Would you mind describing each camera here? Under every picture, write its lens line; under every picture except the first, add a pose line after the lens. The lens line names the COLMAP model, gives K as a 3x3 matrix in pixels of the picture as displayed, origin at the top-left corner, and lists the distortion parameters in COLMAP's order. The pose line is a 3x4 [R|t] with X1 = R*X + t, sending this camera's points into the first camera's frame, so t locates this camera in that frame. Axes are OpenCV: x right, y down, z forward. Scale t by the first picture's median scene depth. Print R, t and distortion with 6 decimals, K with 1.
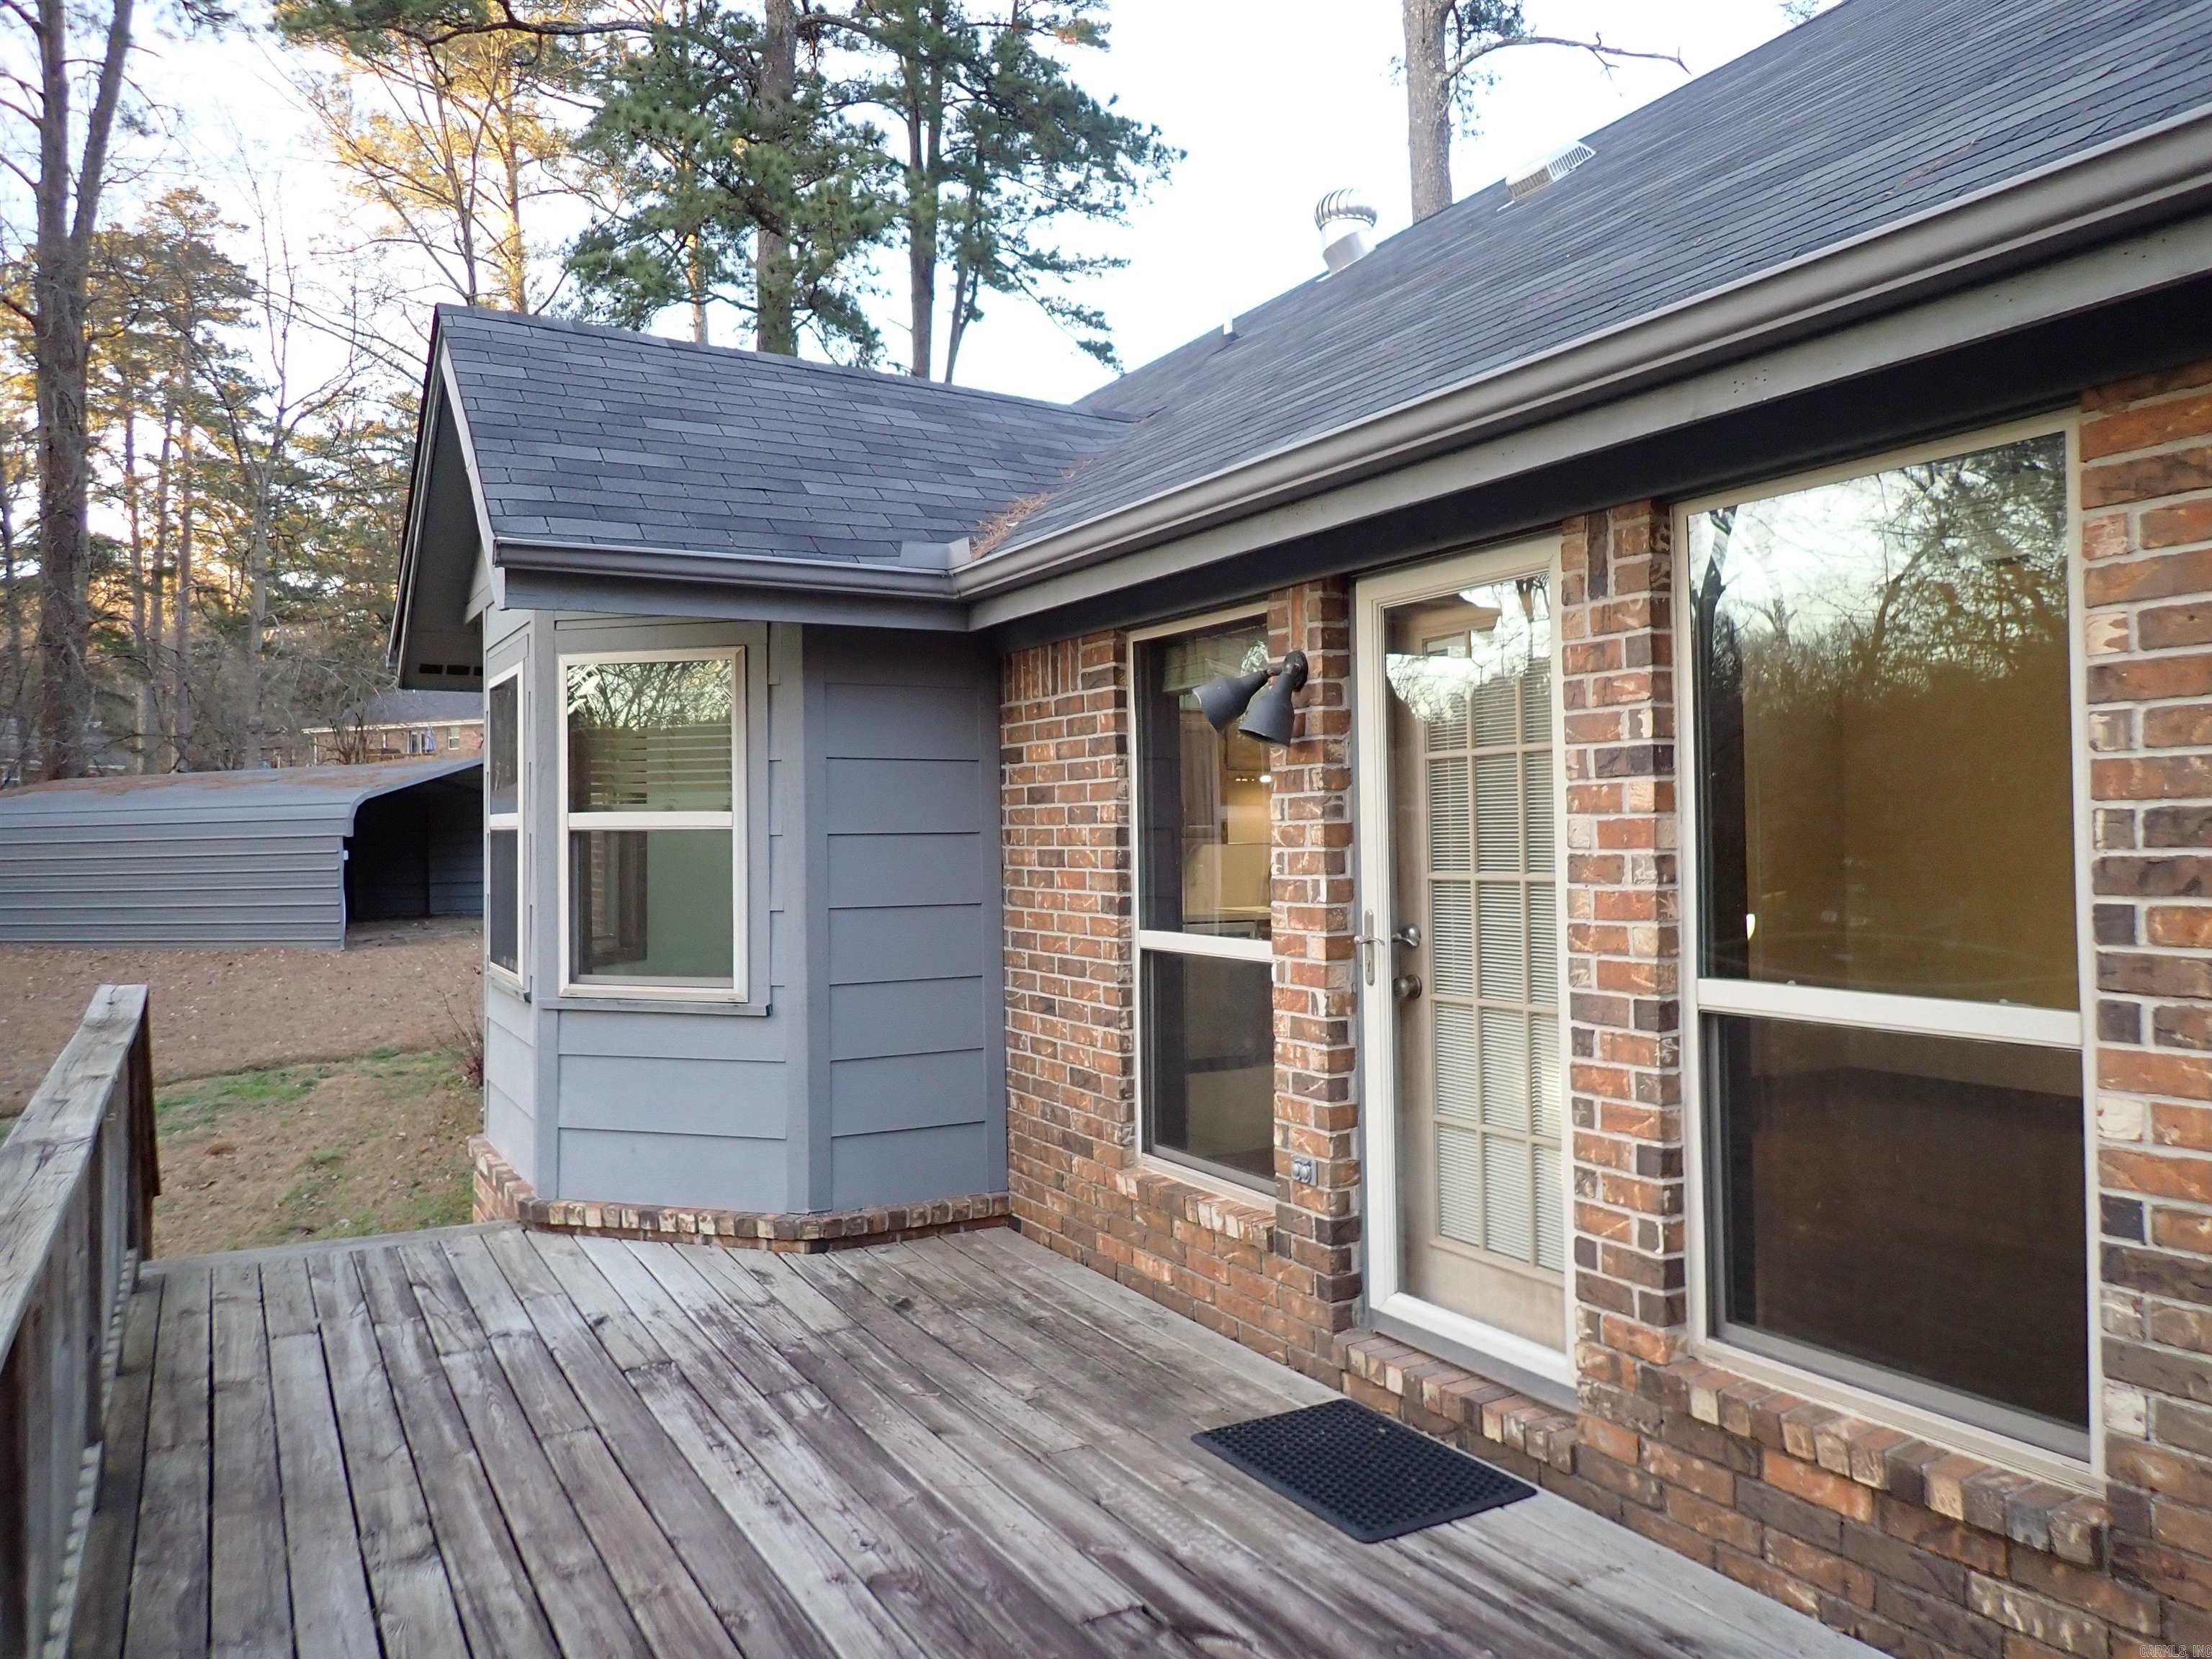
lens RADIAL K [[1638.0, 0, 1095.5], [0, 1638.0, 827.5], [0, 0, 1]] dist [-0.003554, -0.008646]
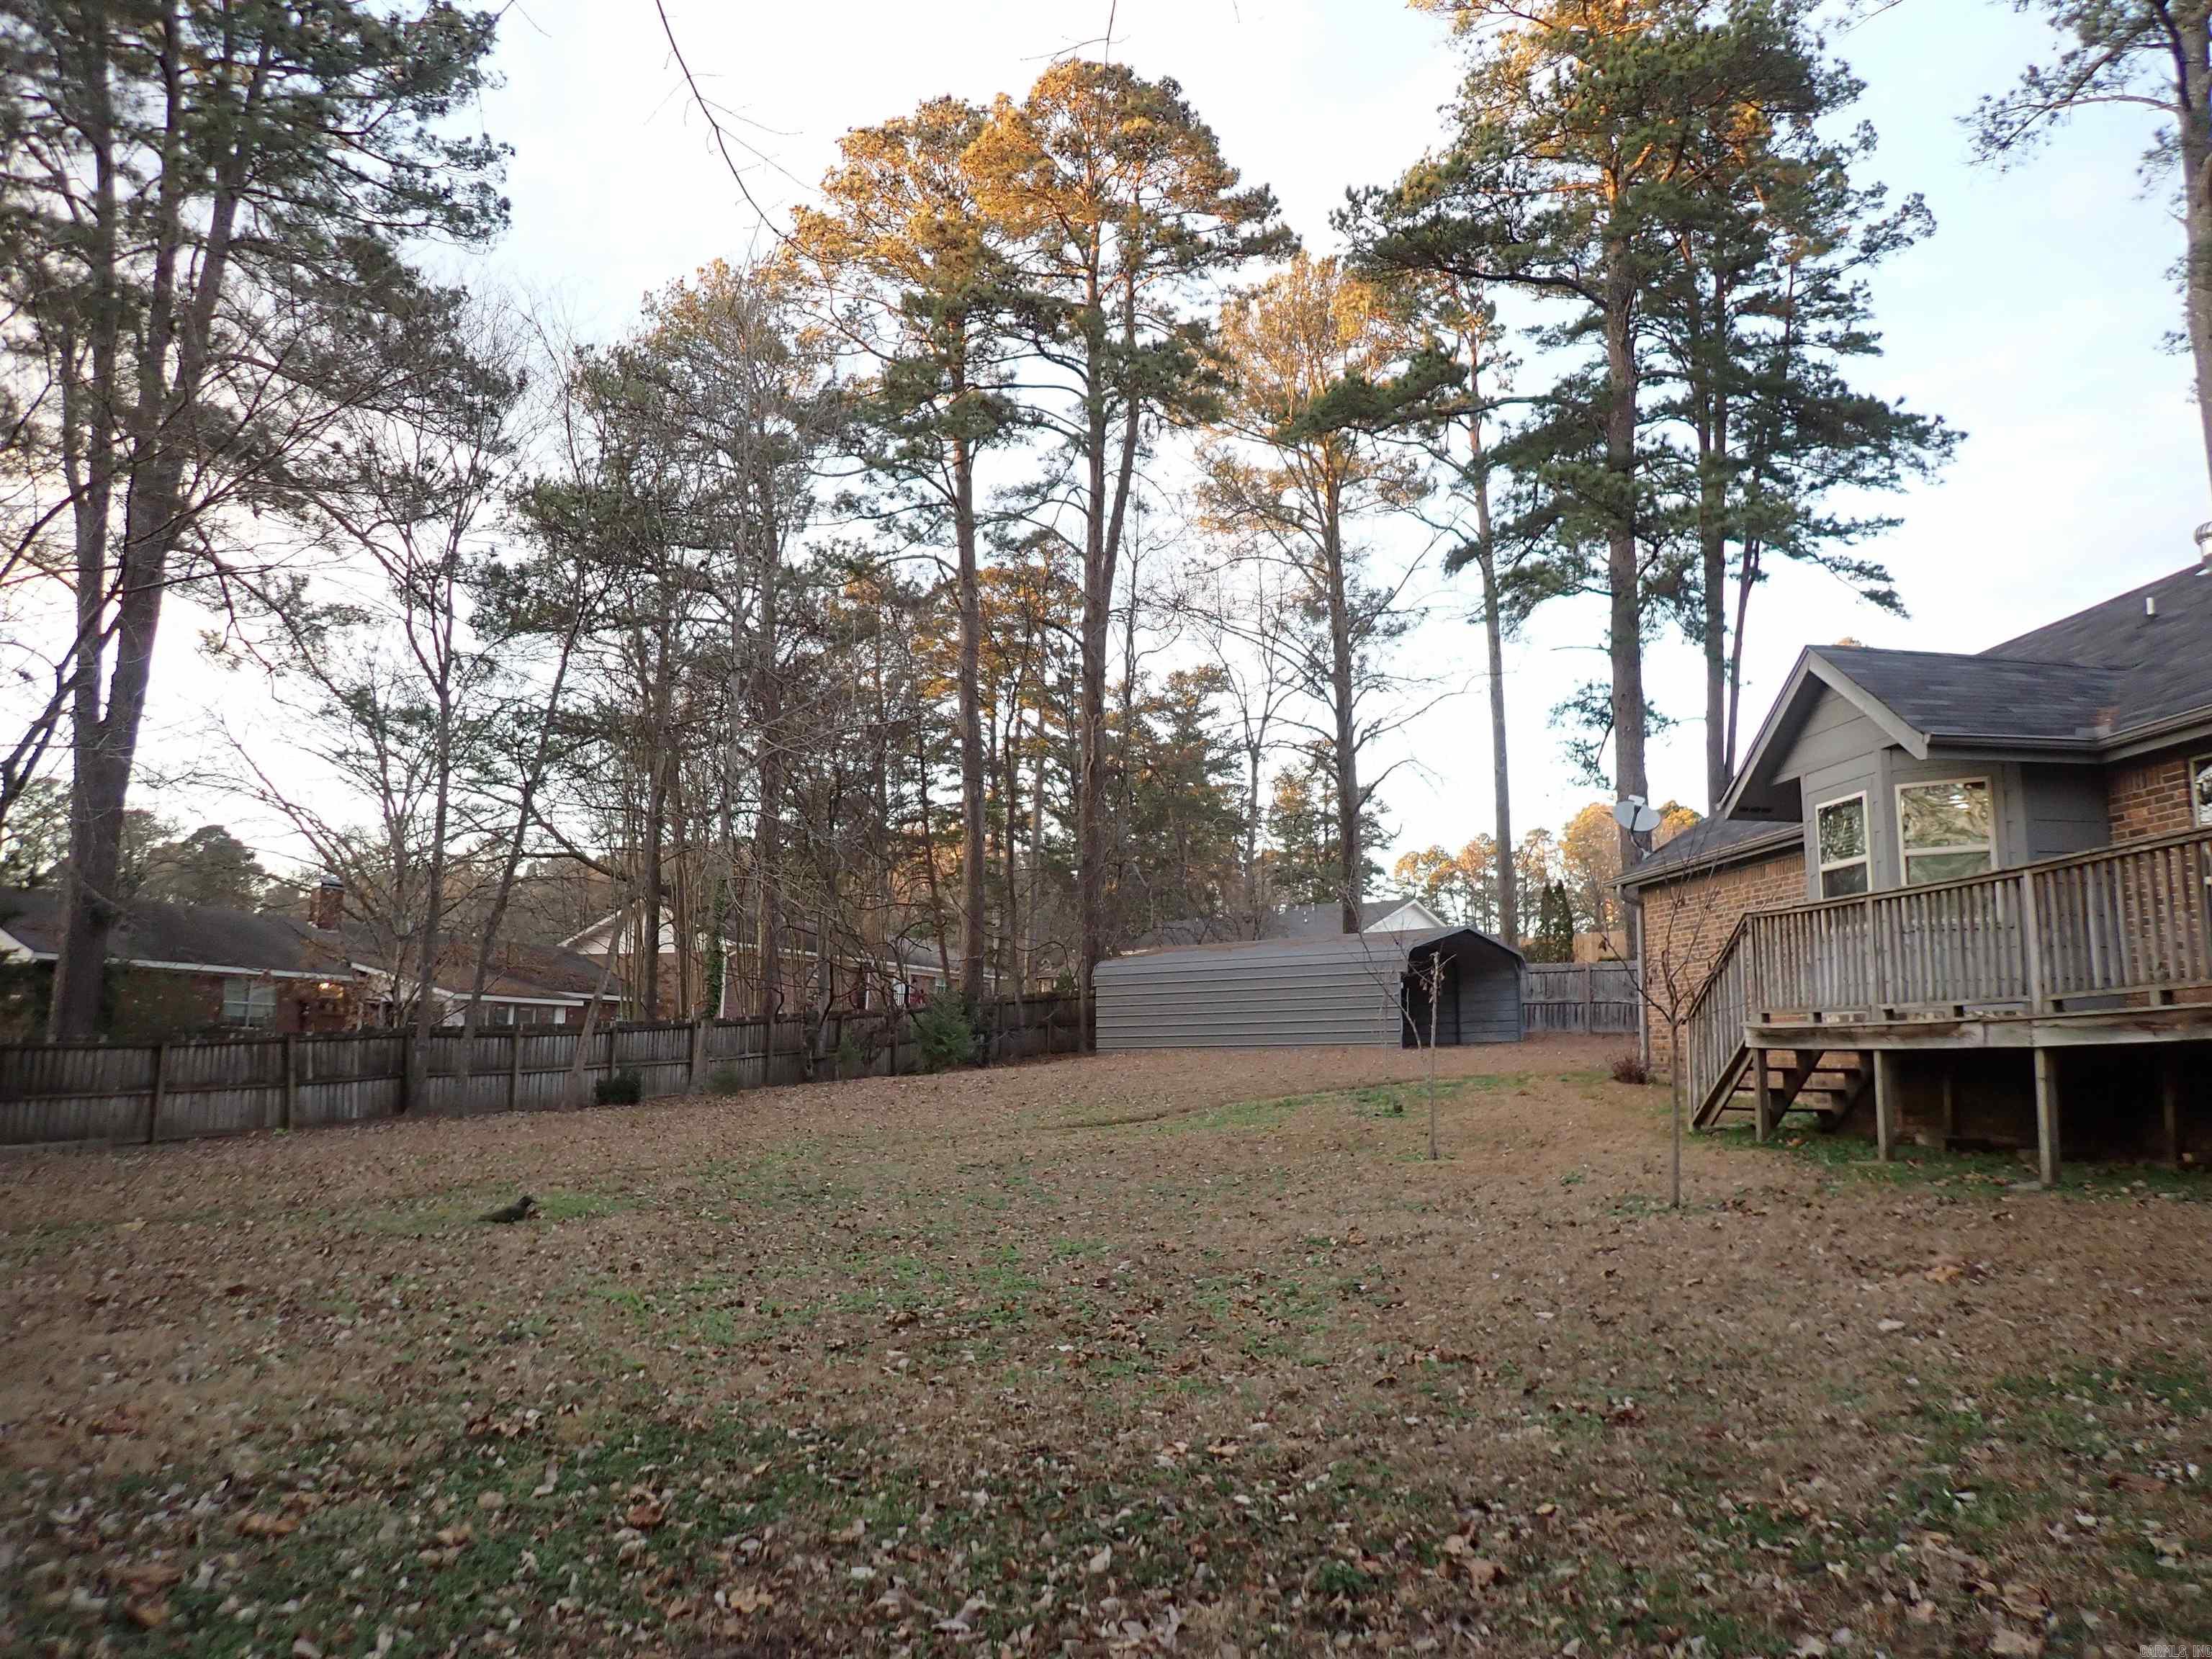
lens RADIAL K [[1638.0, 0, 1101.5], [0, 1638.0, 827.4], [0, 0, 1]] dist [-0.003554, -0.008646]
pose [[0.925733, -0.035407, -0.376516, -0.079110], [-0.021075, 0.989230, -0.144843, 0.051205], [0.377590, 0.142021, 0.915017, -0.252886]]
